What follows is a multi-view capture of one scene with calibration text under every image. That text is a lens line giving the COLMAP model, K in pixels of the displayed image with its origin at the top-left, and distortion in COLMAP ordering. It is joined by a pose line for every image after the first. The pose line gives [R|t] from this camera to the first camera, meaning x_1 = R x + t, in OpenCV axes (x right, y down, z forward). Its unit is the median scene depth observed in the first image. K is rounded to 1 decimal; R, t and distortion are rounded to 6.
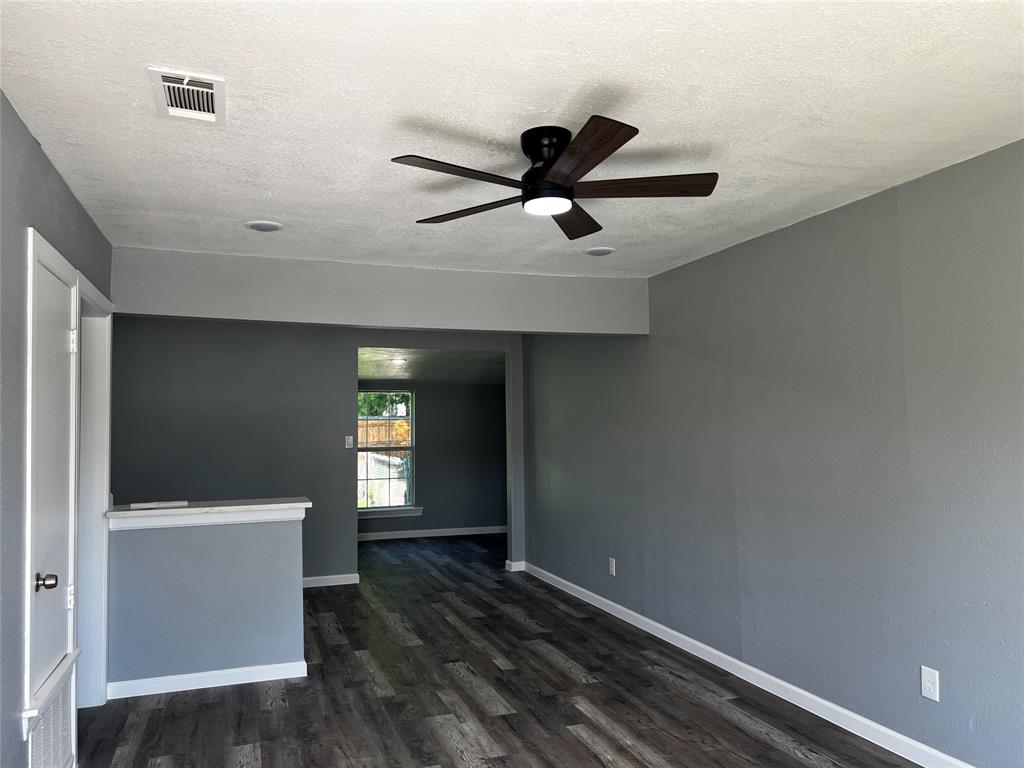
lens RADIAL K [[765.4, 0, 512.3], [0, 765.4, 390.2], [0, 0, 1]] dist [0.034787, -0.042487]
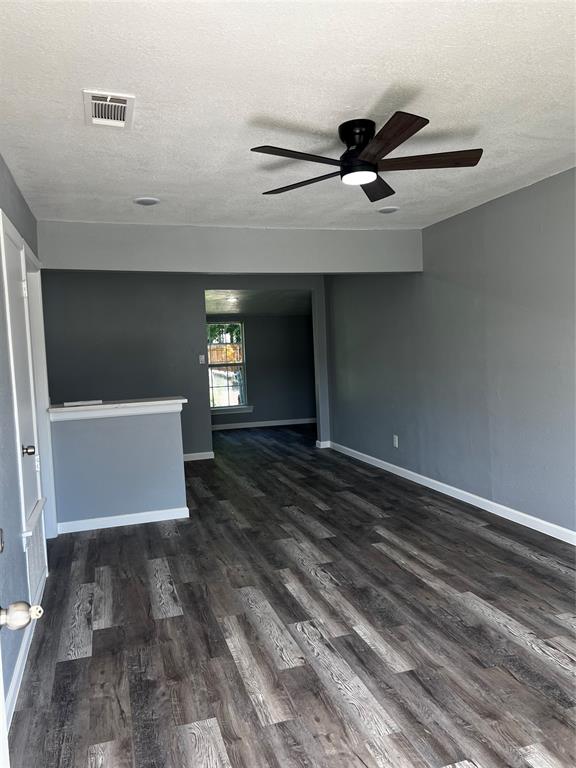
lens RADIAL K [[574.1, 0, 288.0], [0, 574.1, 380.8], [0, 0, 1]] dist [0.034787, -0.042487]
pose [[0.998896, -0.029188, -0.036797, -0.036870], [0.032799, 0.994276, 0.101680, 0.011115], [0.033618, -0.102775, 0.994136, -0.059355]]
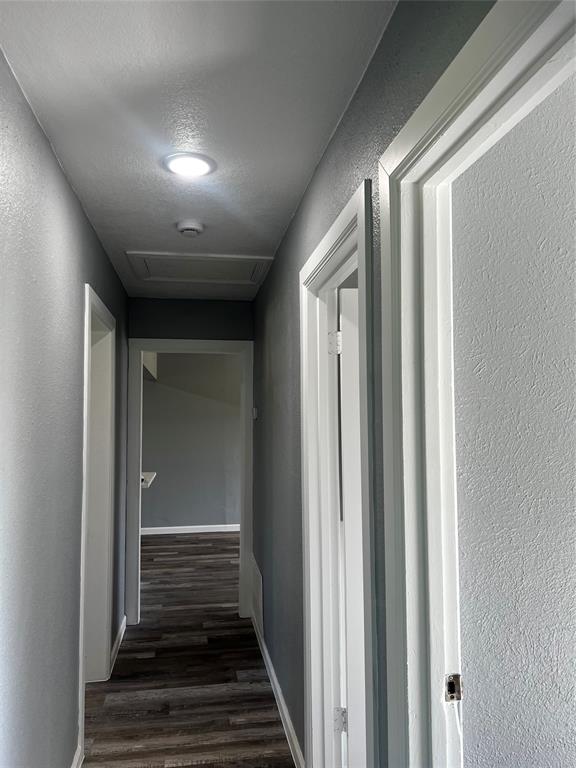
lens RADIAL K [[574.1, 0, 287.5], [0, 574.1, 384.0], [0, 0, 1]] dist [0.034787, -0.042487]
pose [[0.186009, 0.065754, 0.980345, -1.675274], [-0.043200, 0.997341, -0.058697, 0.006253], [-0.981598, -0.031432, 0.188354, 0.537672]]
